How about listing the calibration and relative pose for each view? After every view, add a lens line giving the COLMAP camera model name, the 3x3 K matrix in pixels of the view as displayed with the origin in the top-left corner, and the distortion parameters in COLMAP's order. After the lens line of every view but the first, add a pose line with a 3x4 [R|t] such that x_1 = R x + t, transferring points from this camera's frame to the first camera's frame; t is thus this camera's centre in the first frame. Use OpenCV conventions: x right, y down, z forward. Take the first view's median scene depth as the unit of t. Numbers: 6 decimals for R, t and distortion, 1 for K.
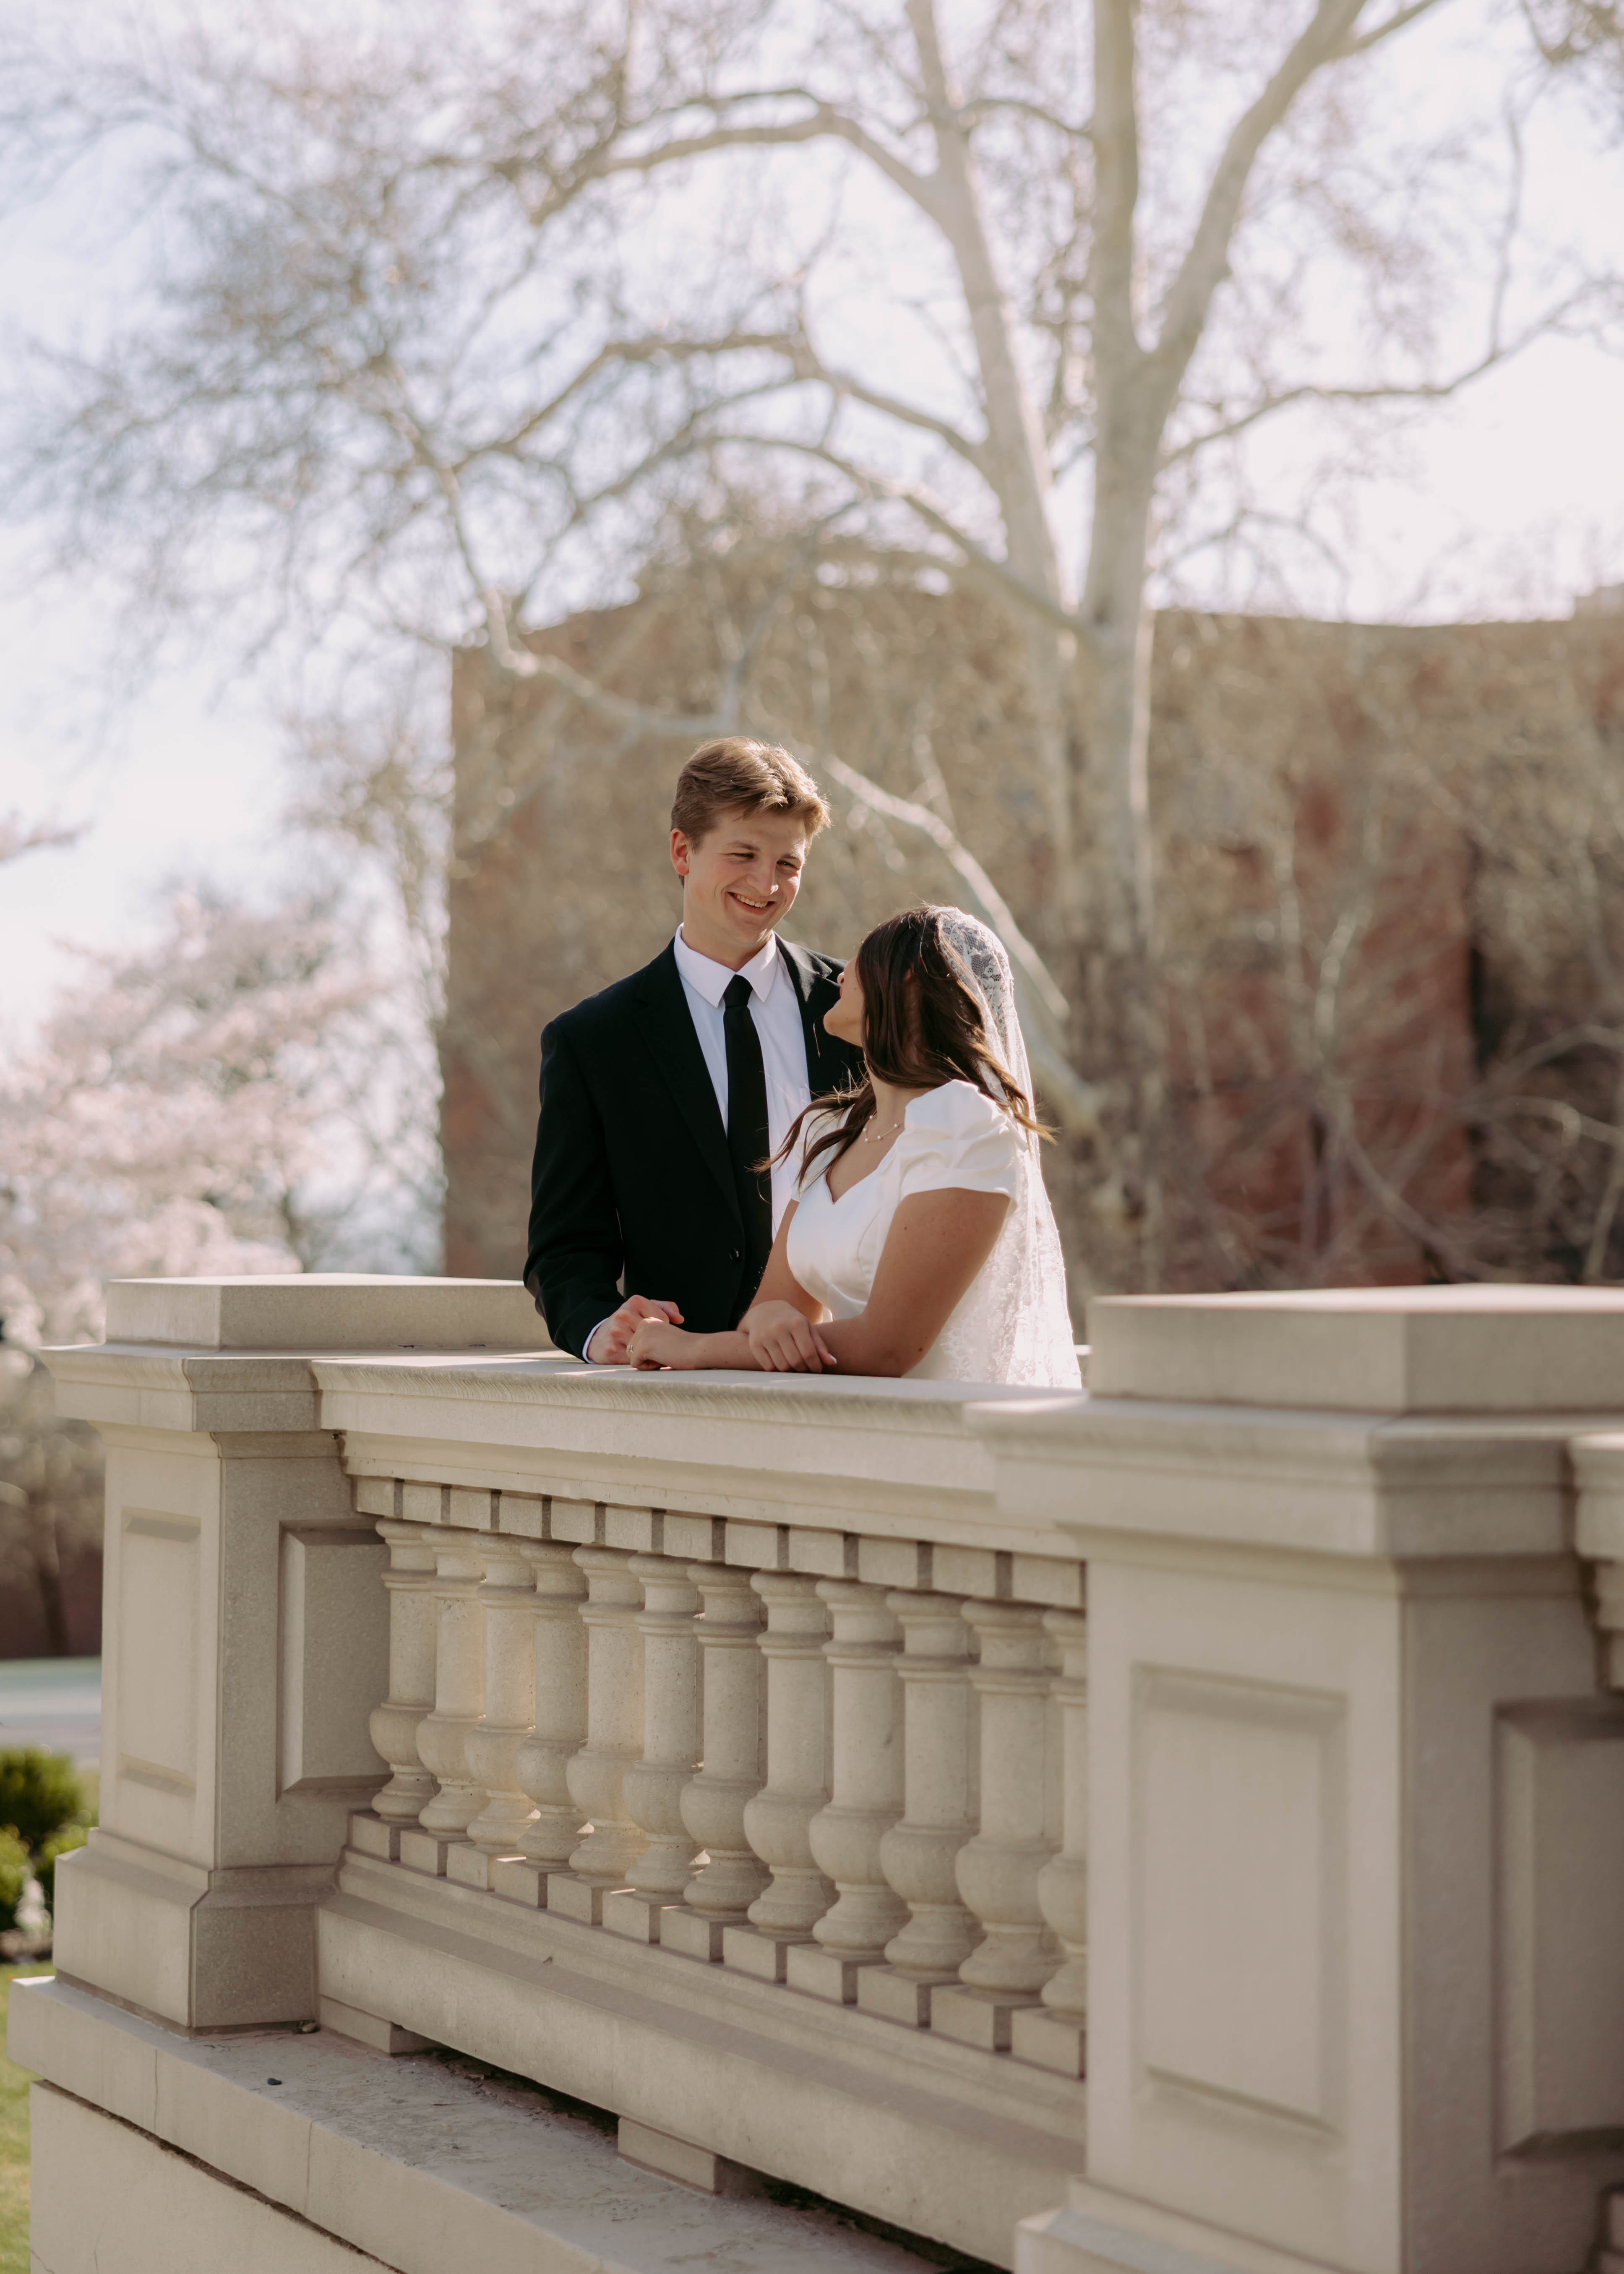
lens RADIAL K [[4705.1, 0, 806.4], [0, 4705.1, 1135.2], [0, 0, 1]] dist [0.020822, 0.000000]
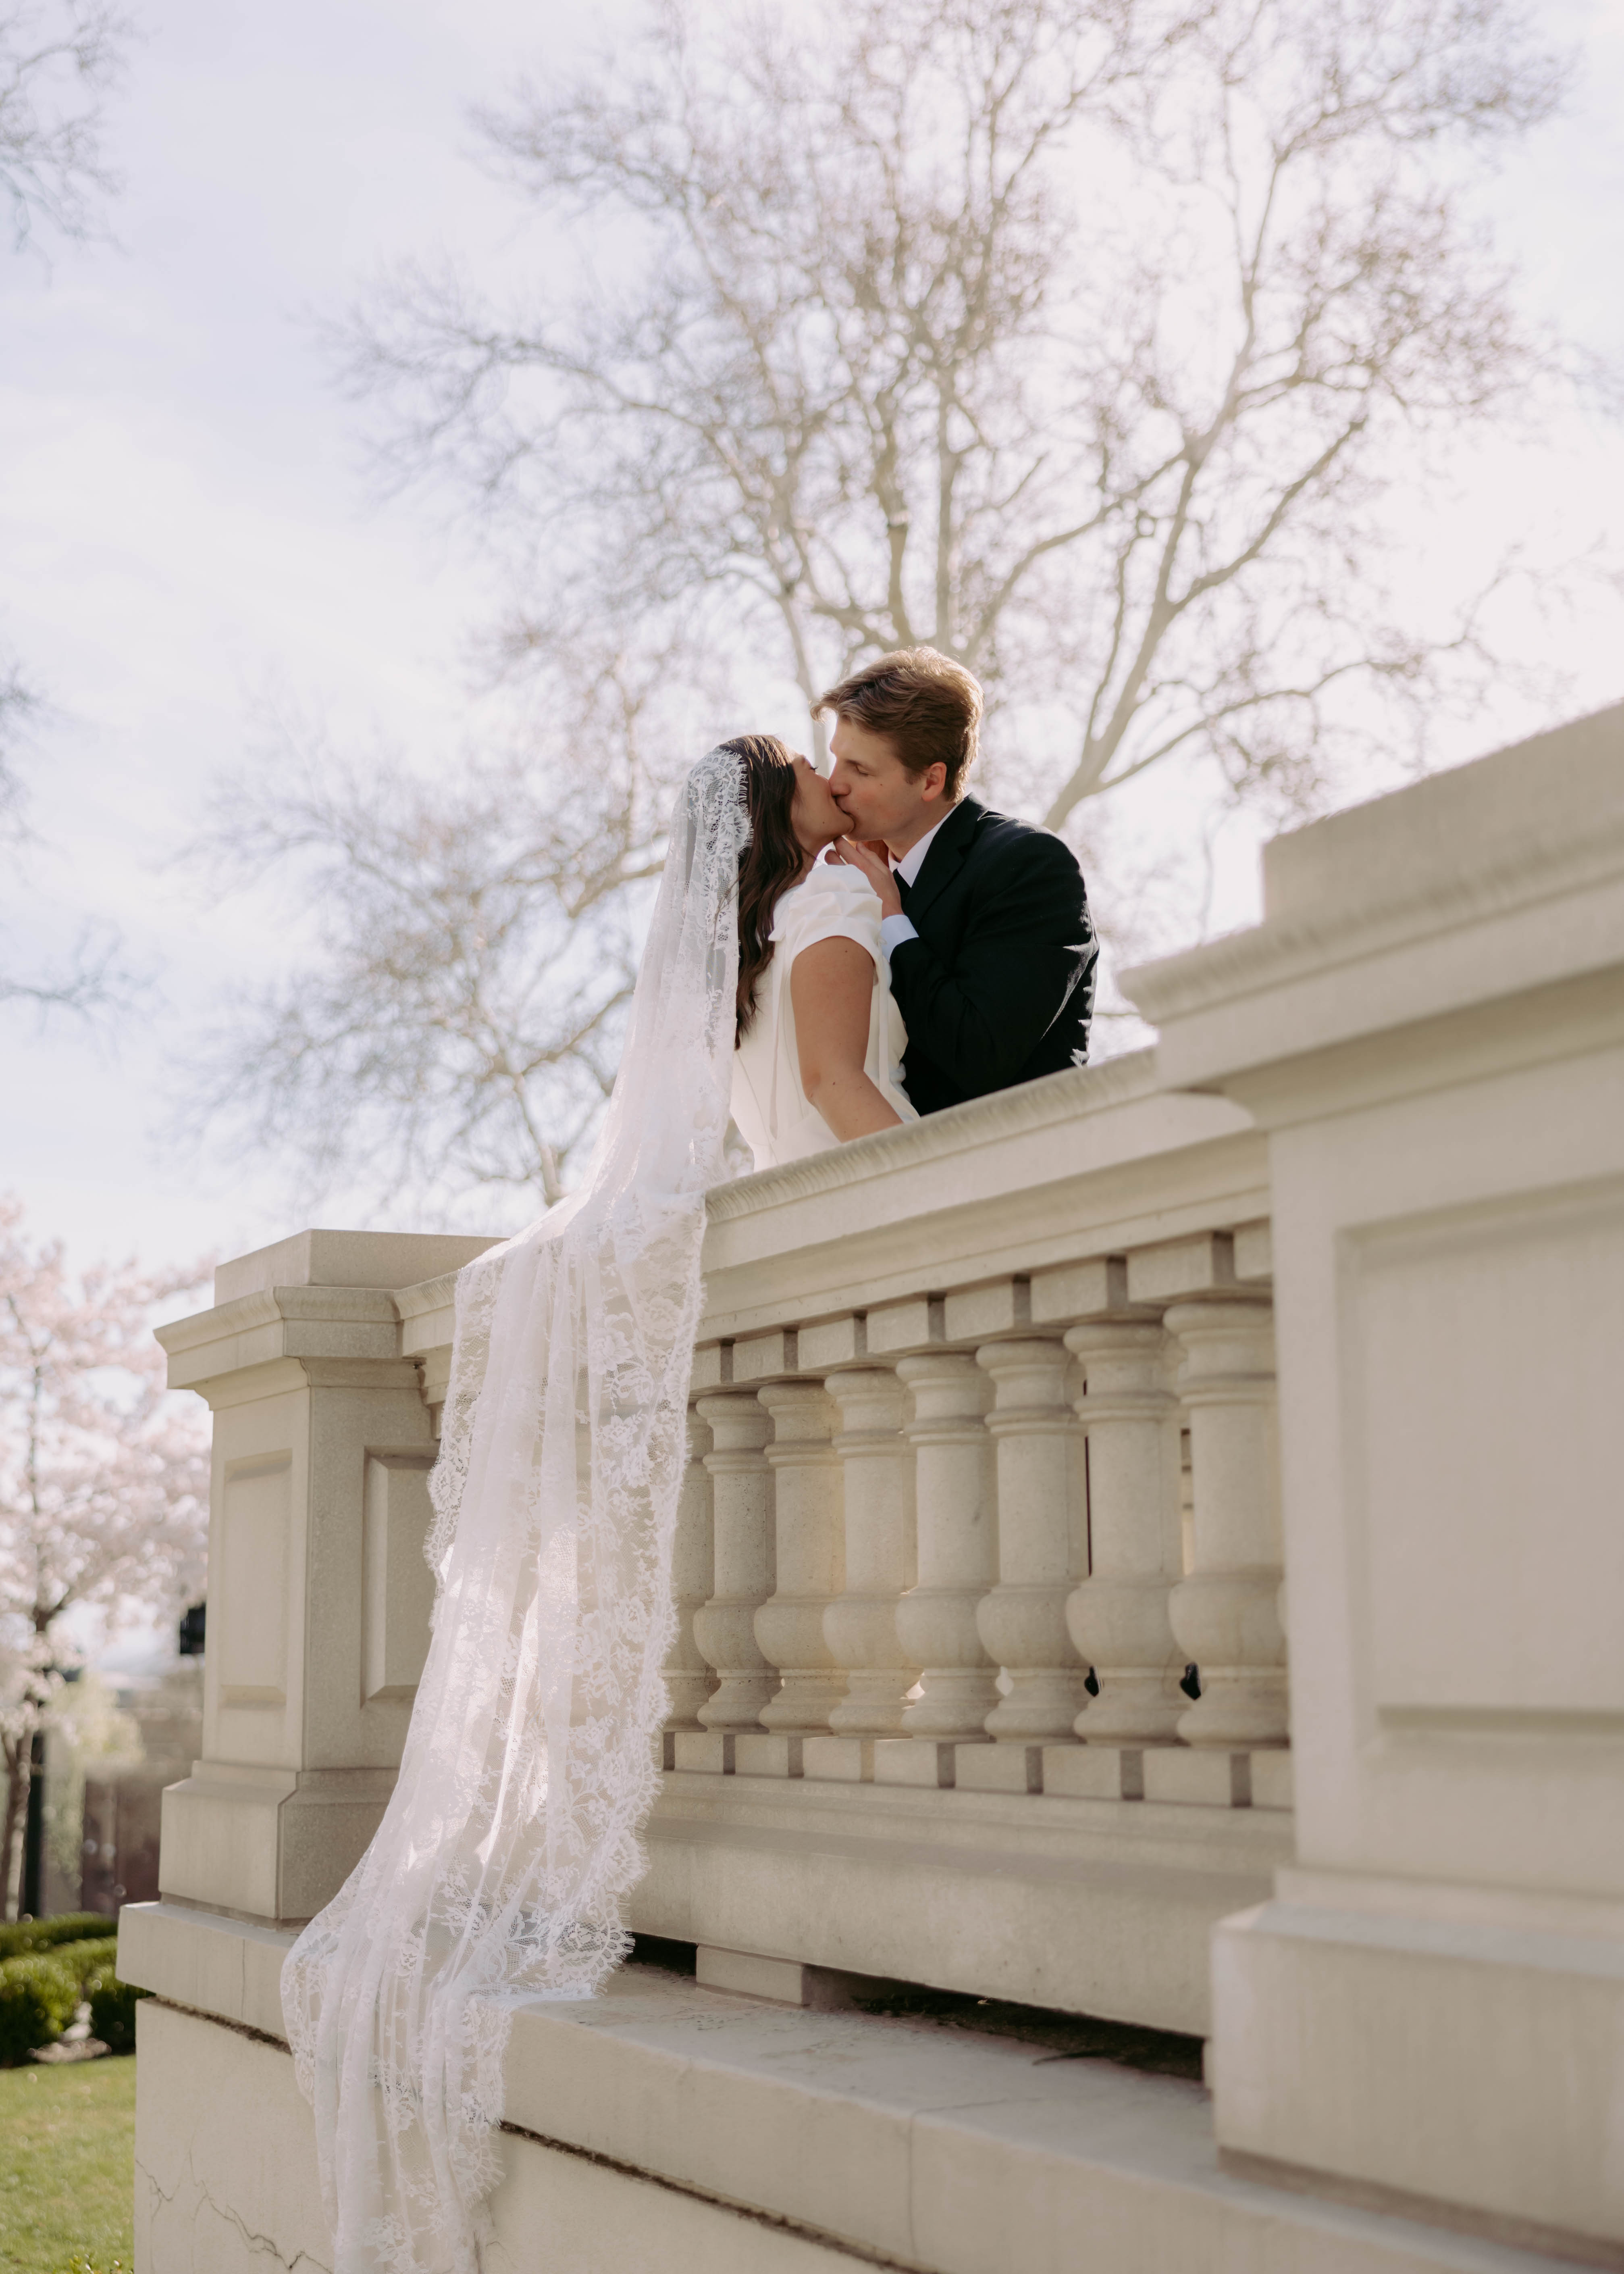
lens RADIAL K [[3032.4, 0, 820.5], [0, 3032.4, 1139.1], [0, 0, 1]] dist [0.000457, 0.000000]
pose [[0.999597, -0.013758, 0.024842, -0.023329], [0.016924, 0.991090, -0.132114, 0.106718], [-0.022803, 0.132481, 0.990923, 0.296977]]
